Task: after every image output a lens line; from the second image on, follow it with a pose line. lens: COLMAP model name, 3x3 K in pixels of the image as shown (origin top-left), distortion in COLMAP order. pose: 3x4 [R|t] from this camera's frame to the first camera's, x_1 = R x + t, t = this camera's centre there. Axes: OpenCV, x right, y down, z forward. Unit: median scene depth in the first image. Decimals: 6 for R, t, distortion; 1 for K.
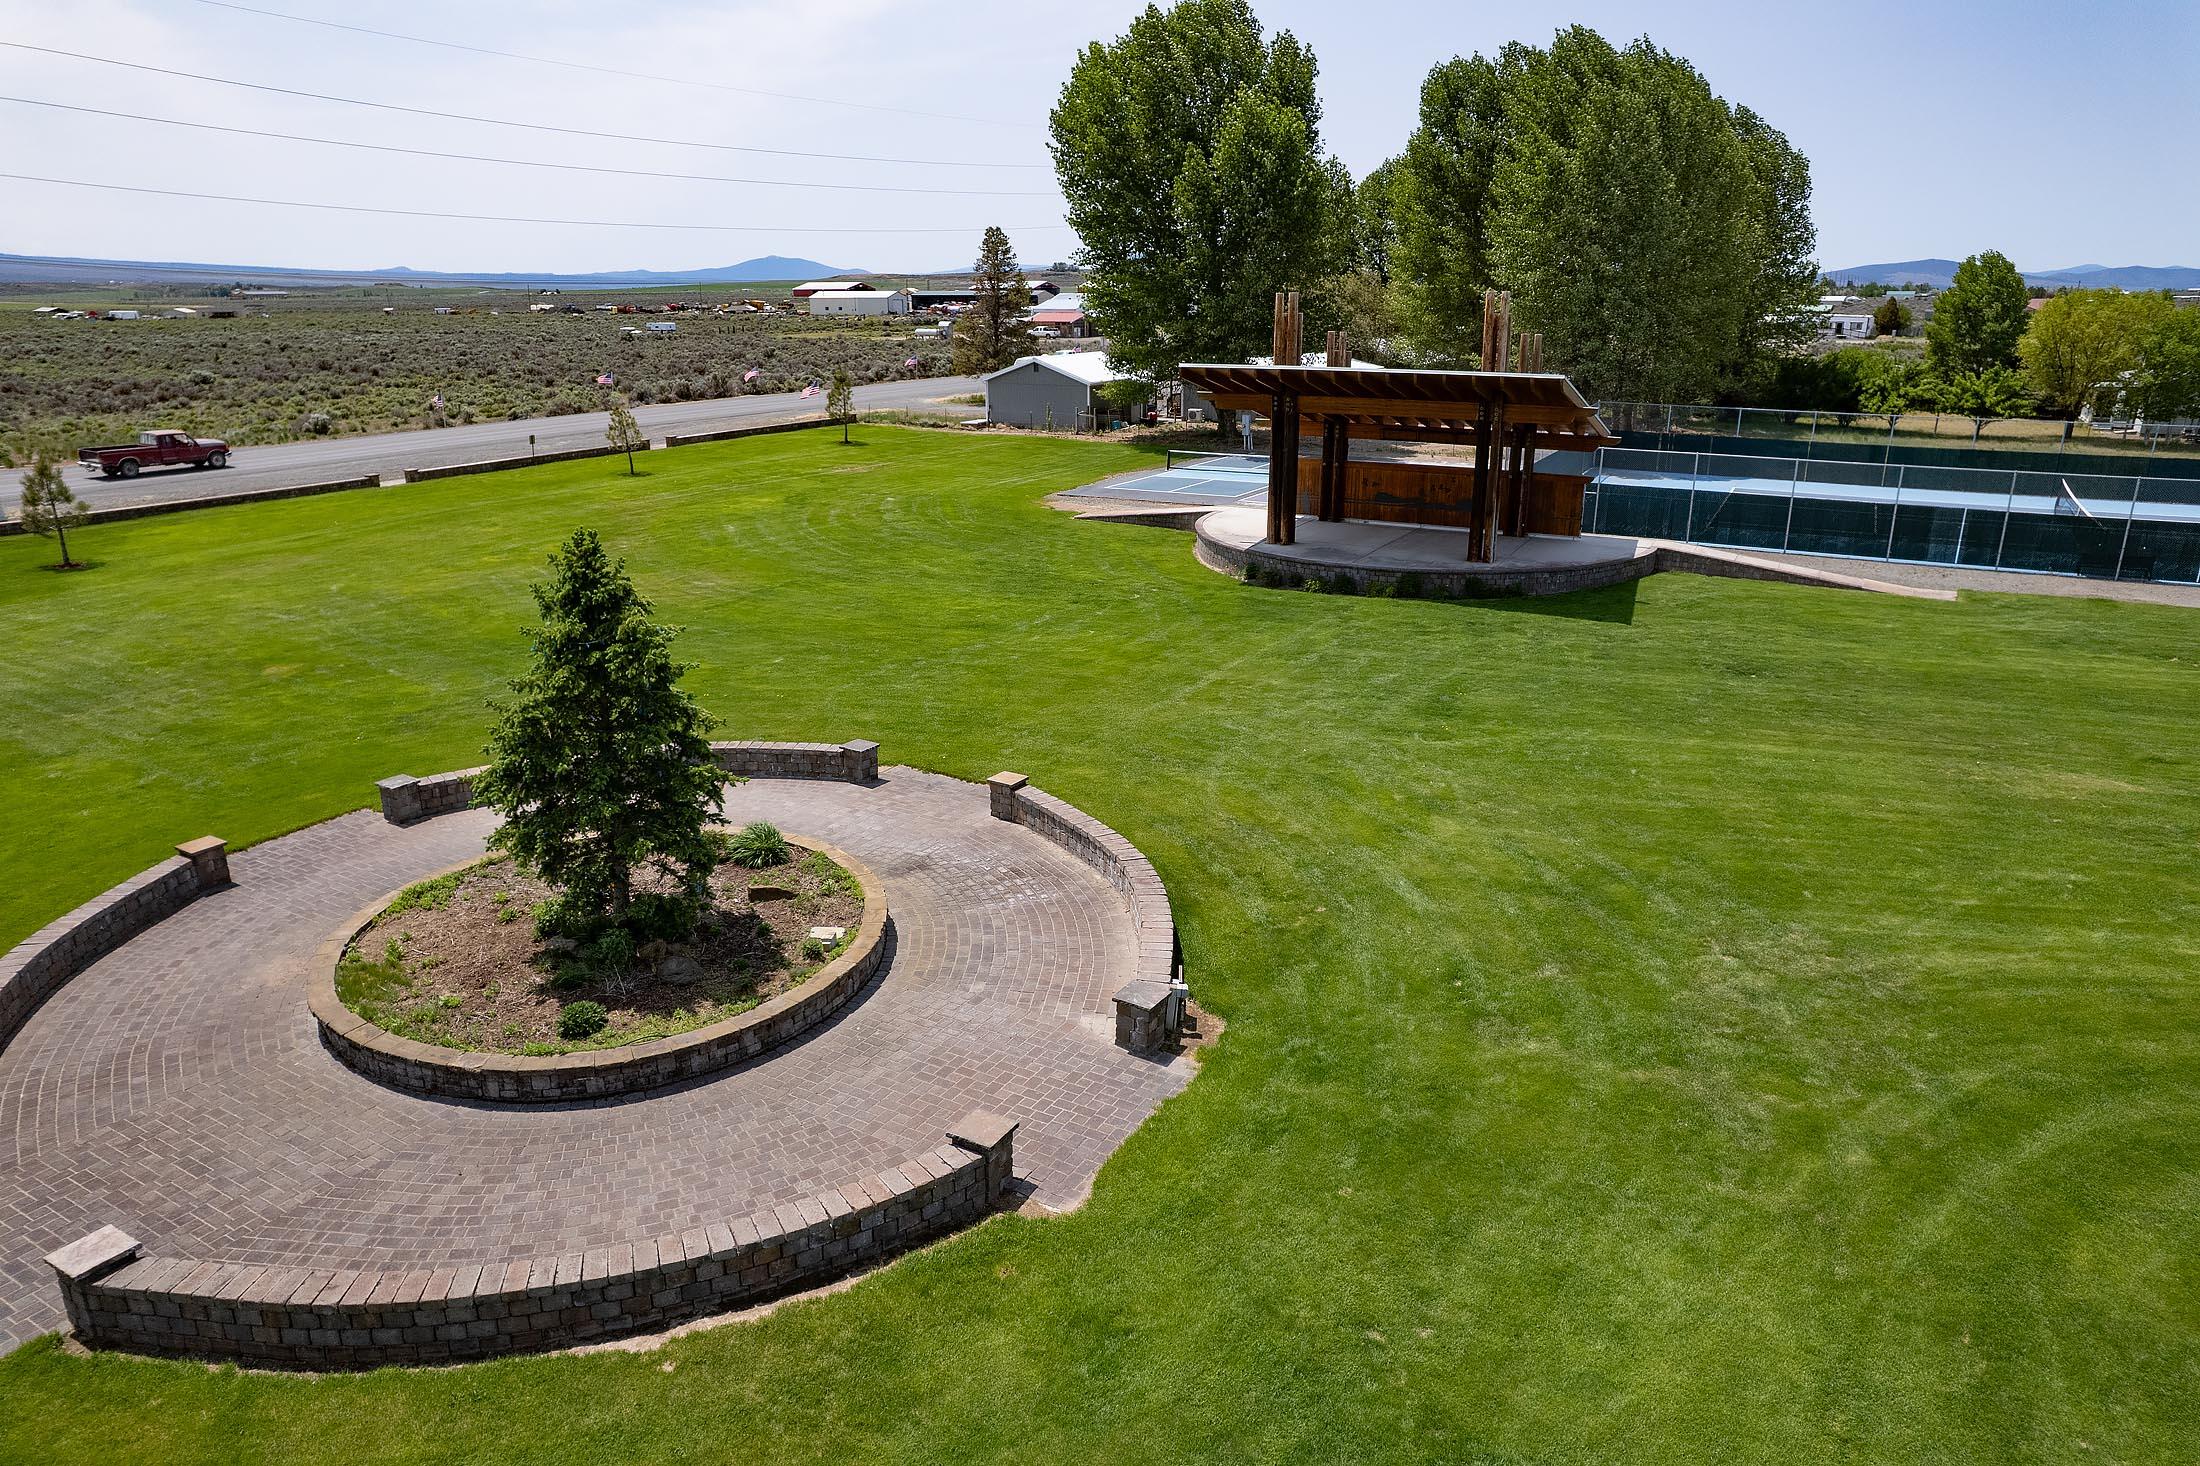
lens RADIAL K [[1388.1, 0, 1100.0], [0, 1388.1, 733.0], [0, 0, 1]] dist [-0.091170, 0.069733]
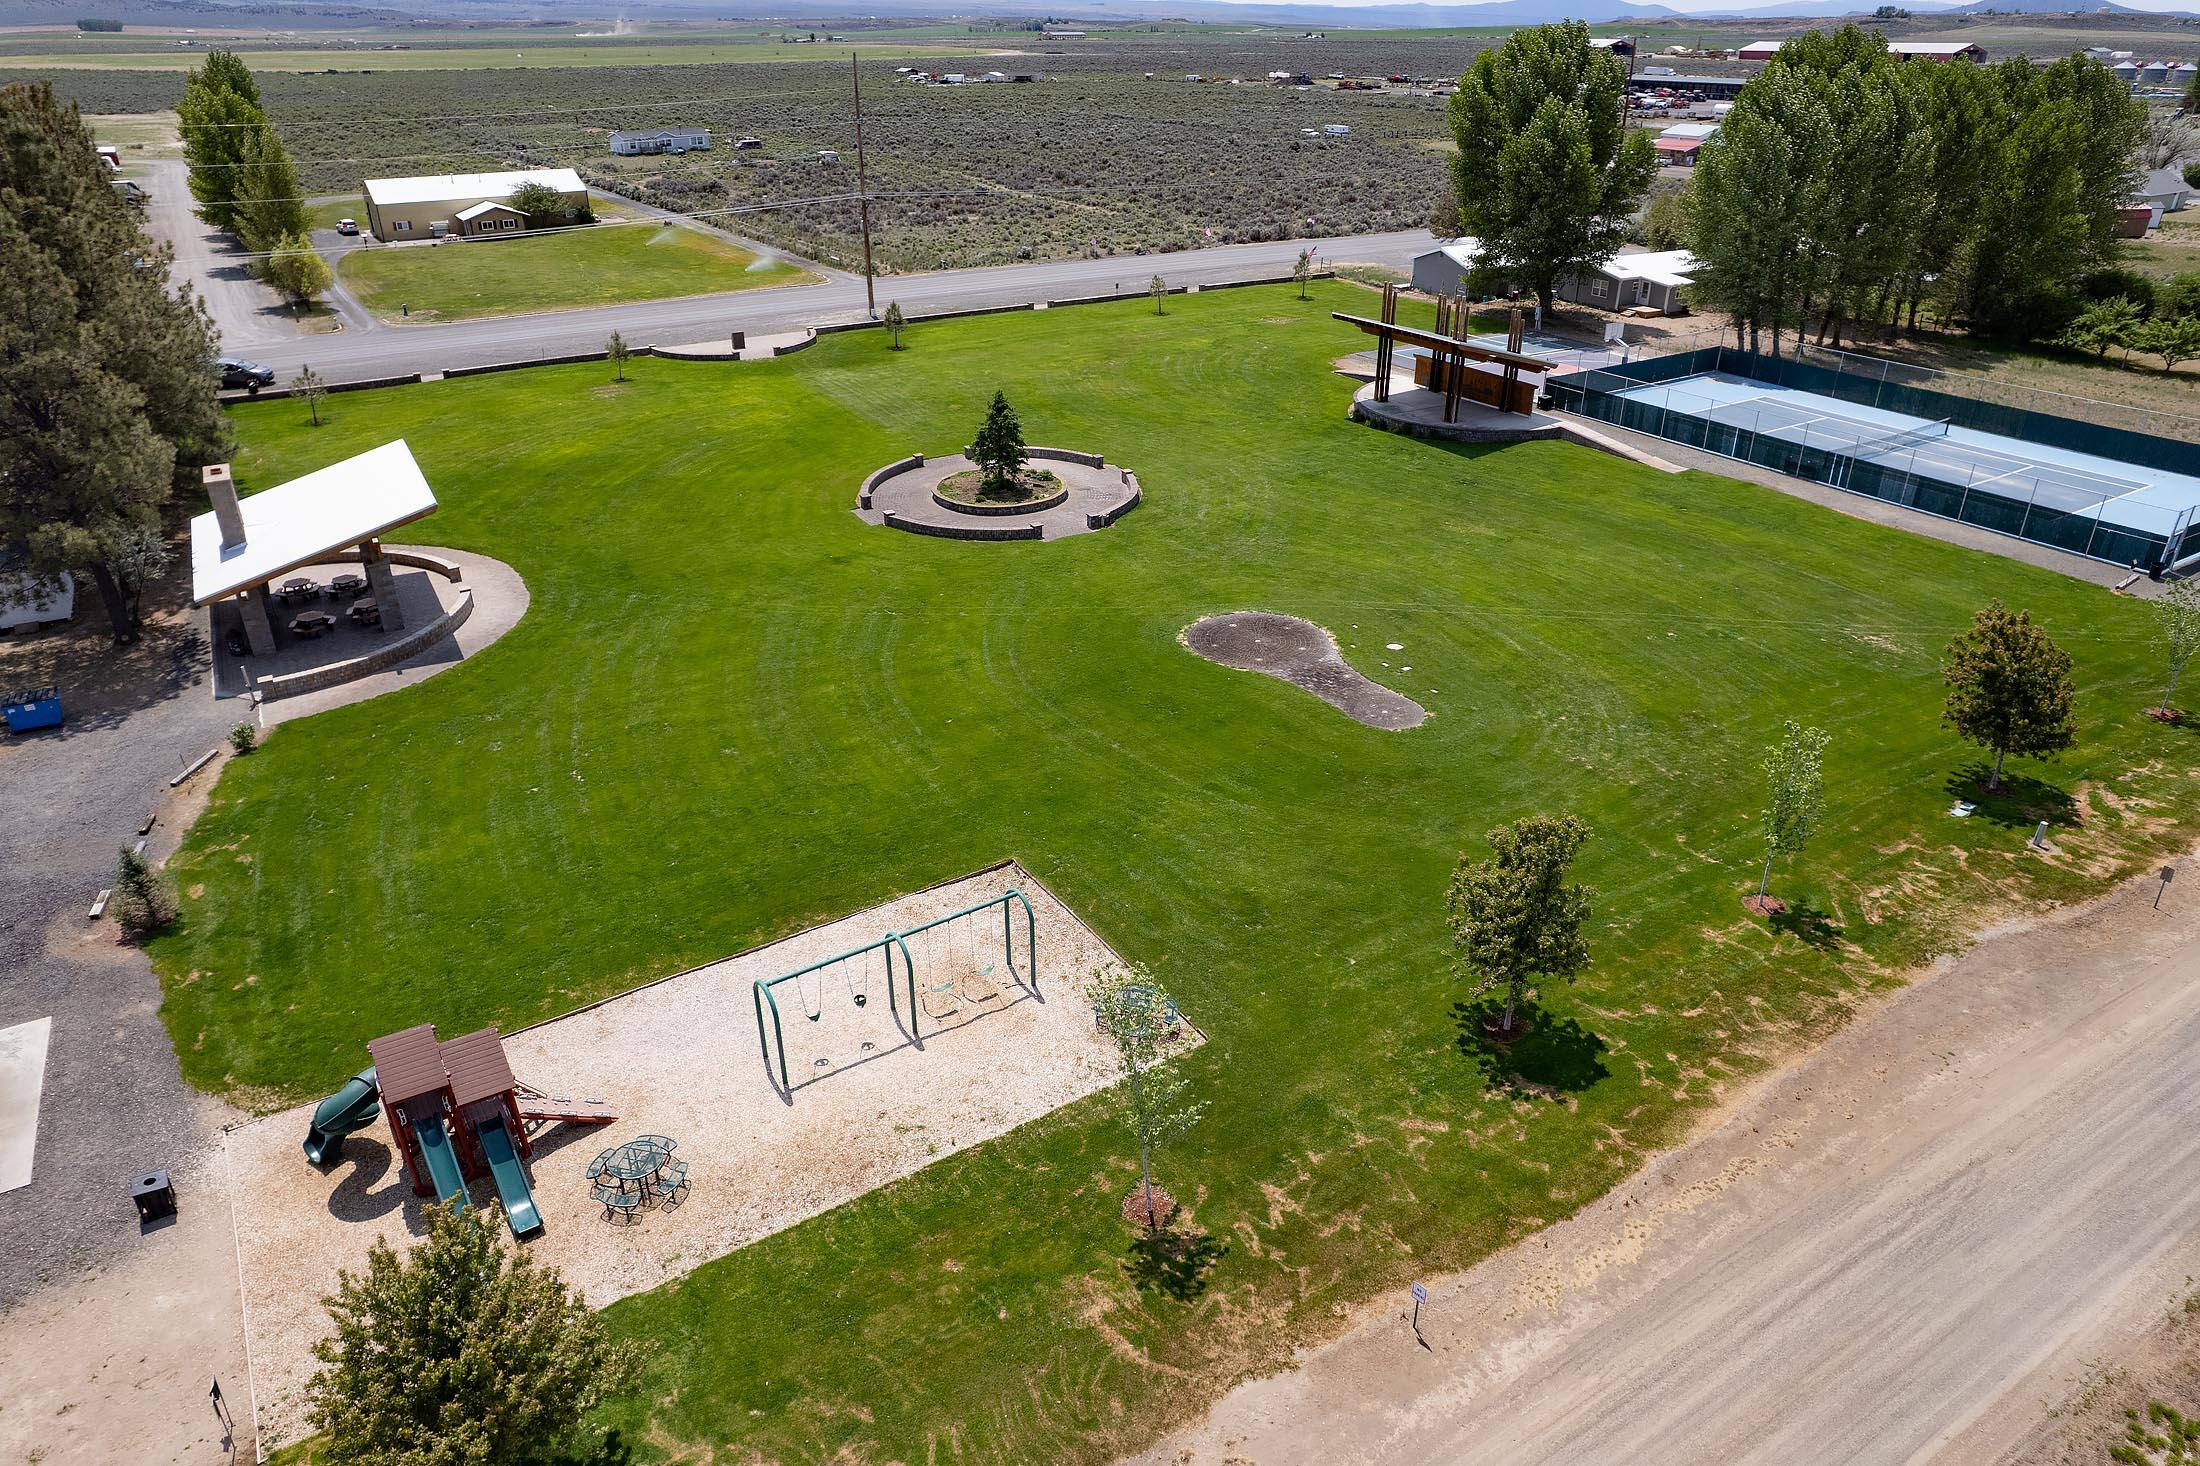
lens RADIAL K [[1388.1, 0, 1100.0], [0, 1388.1, 733.0], [0, 0, 1]] dist [-0.091170, 0.069733]
pose [[0.871256, 0.224618, -0.436417, 1.358423], [-0.148611, 0.968128, 0.201599, -0.016025], [0.467790, -0.110788, 0.876868, -1.856048]]
